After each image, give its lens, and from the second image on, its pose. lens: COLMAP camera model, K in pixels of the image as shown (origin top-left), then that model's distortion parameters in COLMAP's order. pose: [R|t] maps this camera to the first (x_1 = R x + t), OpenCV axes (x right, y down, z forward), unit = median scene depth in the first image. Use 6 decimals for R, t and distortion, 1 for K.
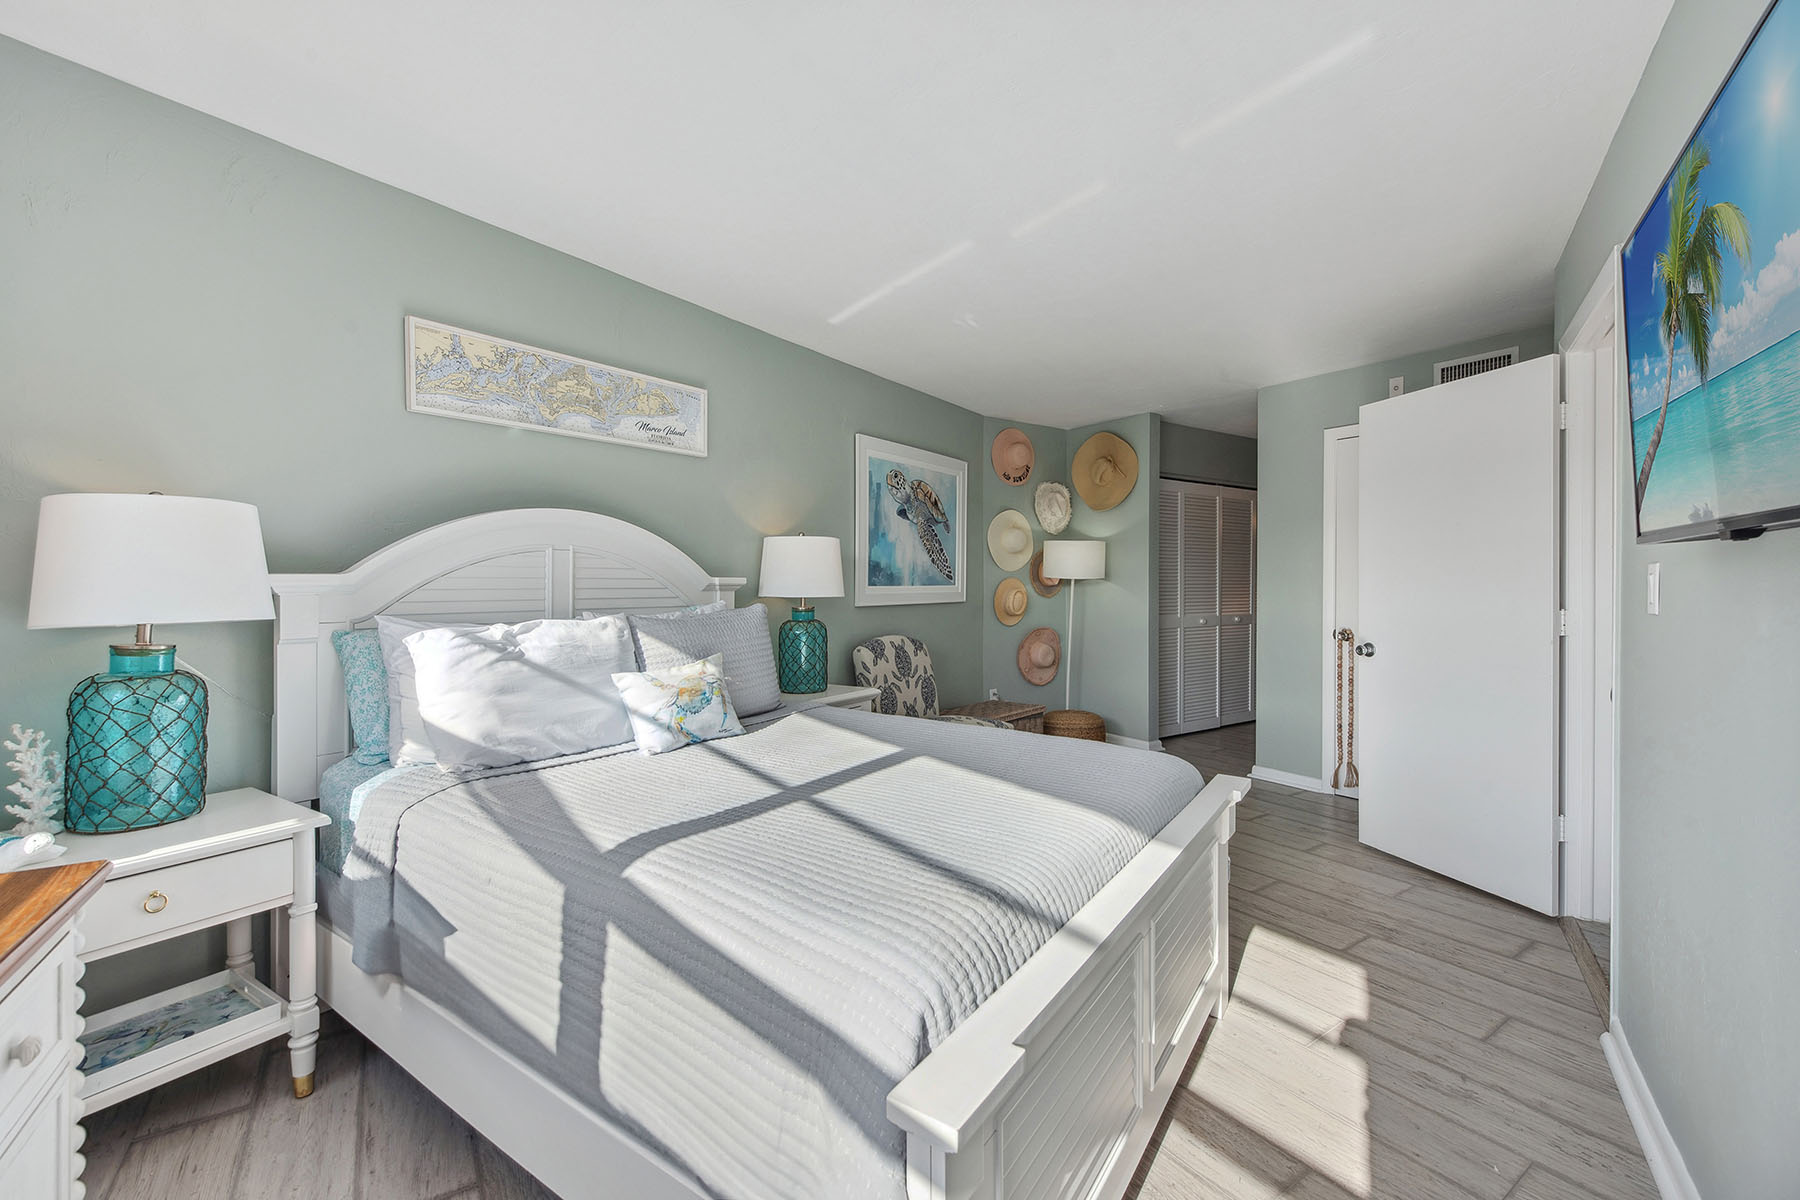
lens RADIAL K [[727.5, 0, 900.7], [0, 727.5, 589.2], [0, 0, 1]] dist [-0.001866, -0.000350]
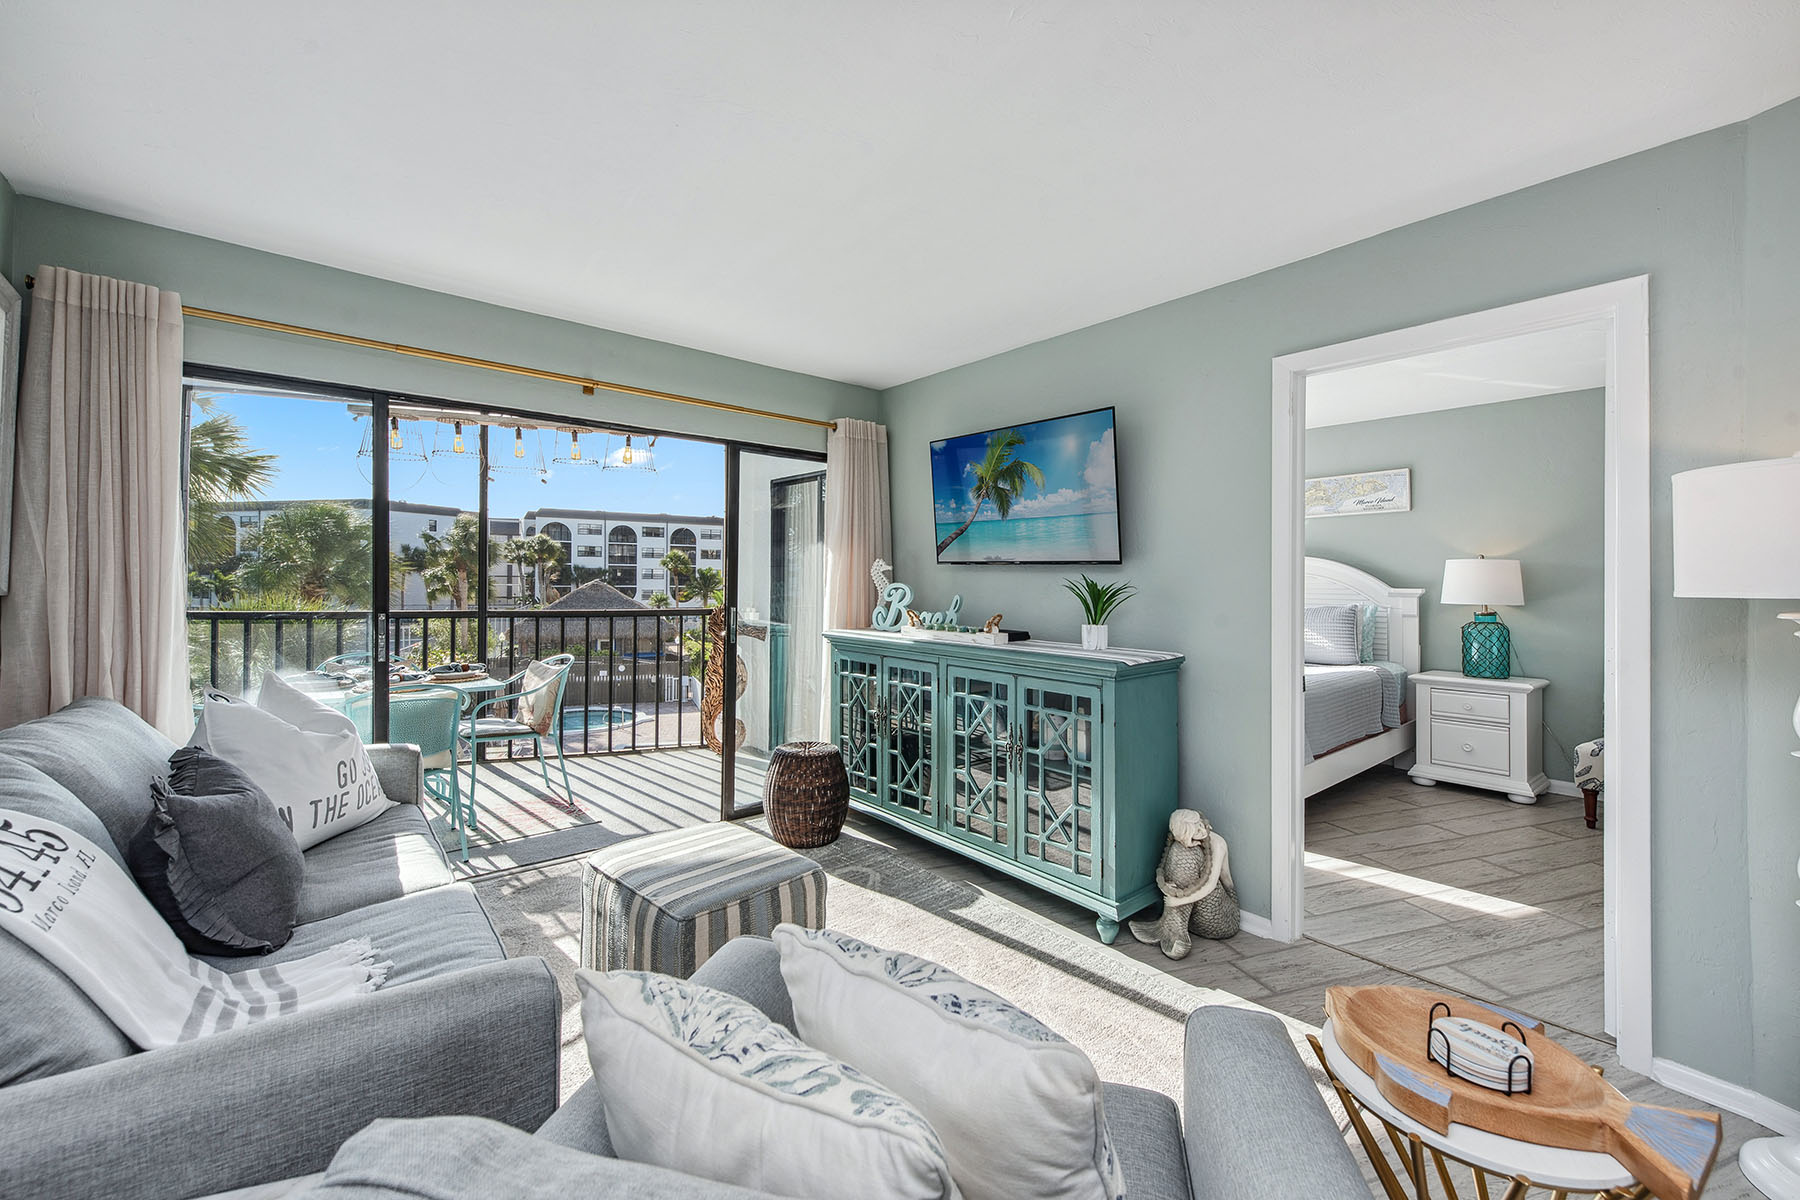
lens RADIAL K [[741.2, 0, 901.2], [0, 741.2, 569.8], [0, 0, 1]] dist [0.007891, -0.000328]
pose [[-0.256487, 0.016928, -0.966400, 1.605312], [0.010428, 0.999837, 0.014746, -0.093797], [0.966492, -0.006295, -0.256621, 0.367420]]
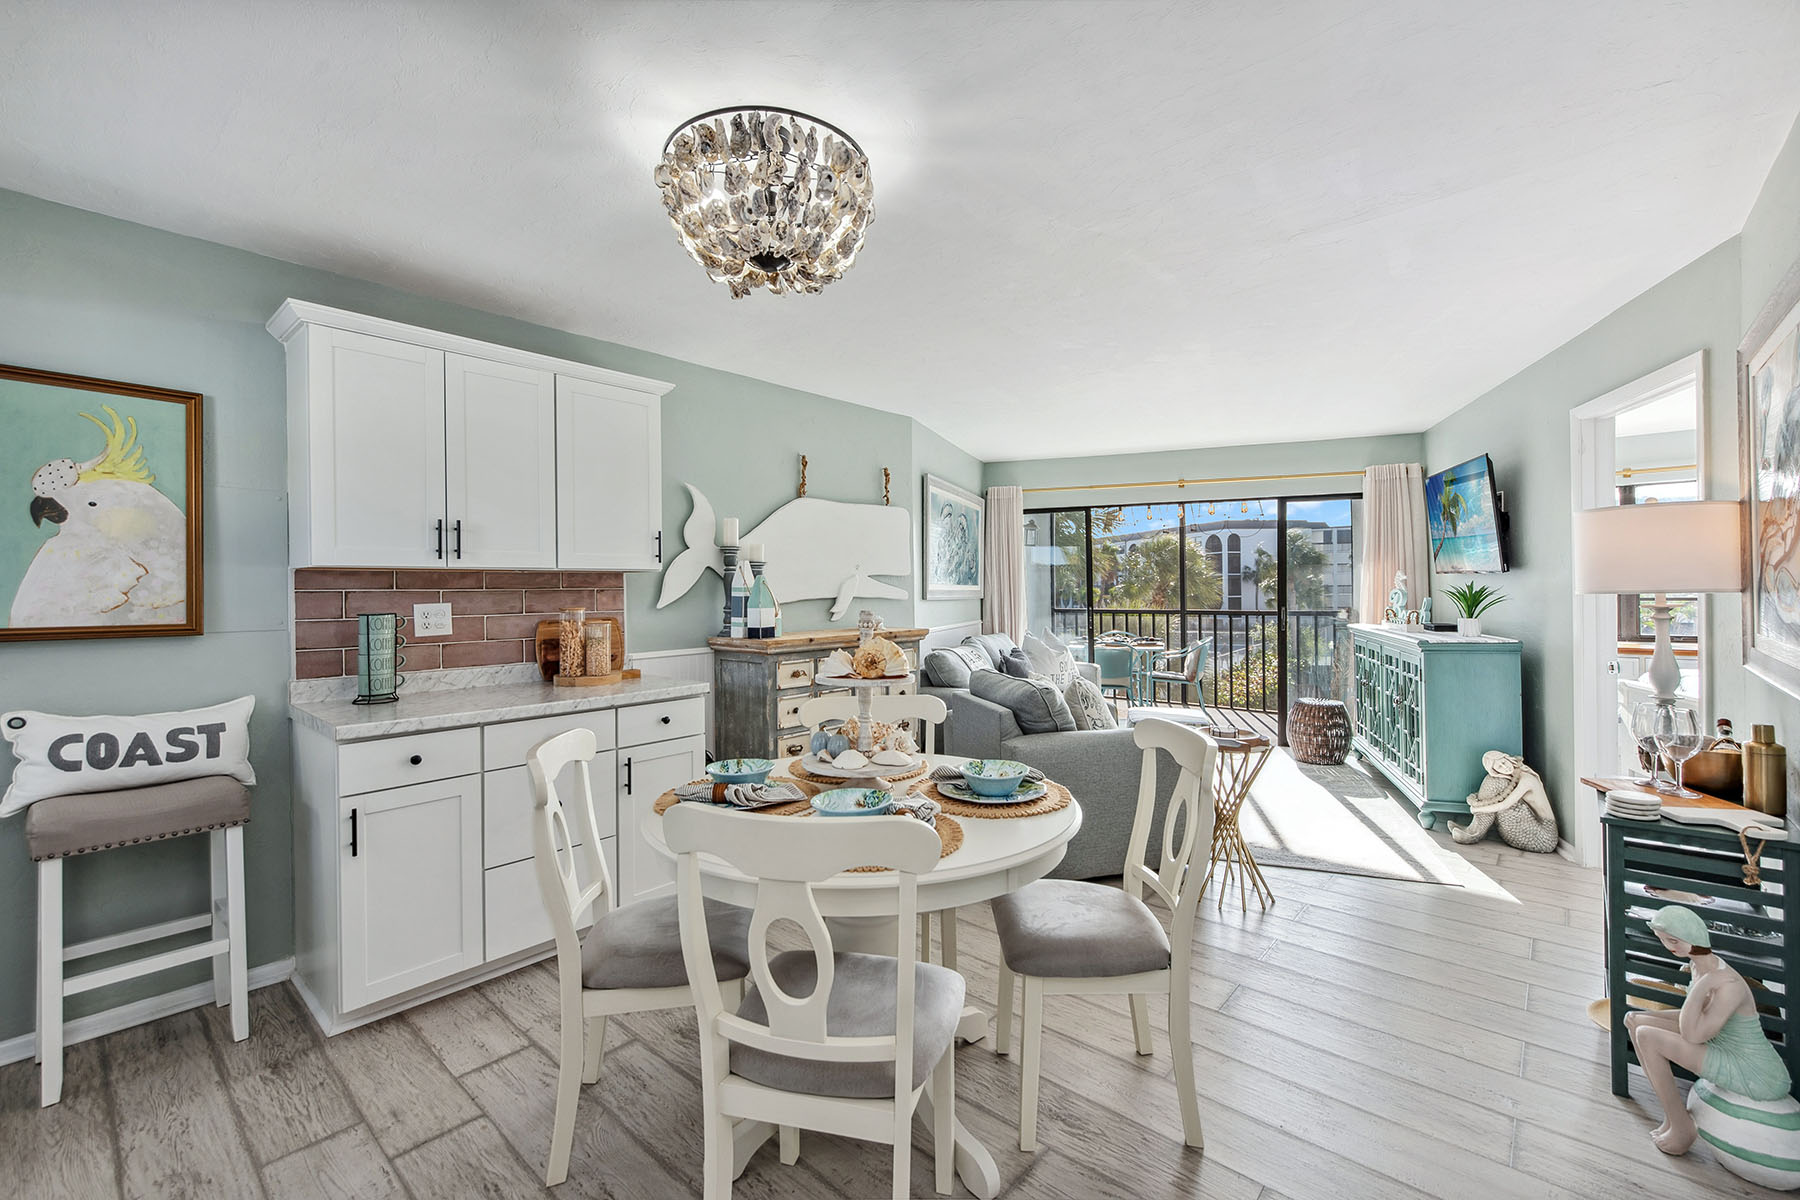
lens RADIAL K [[751.9, 0, 900.6], [0, 751.9, 592.6], [0, 0, 1]] dist [0.001003, -0.000046]
pose [[-0.967785, 0.041175, -0.248388, 1.907898], [0.042606, 0.999092, -0.000383, -0.093453], [0.248147, -0.010953, -0.968660, 1.413404]]
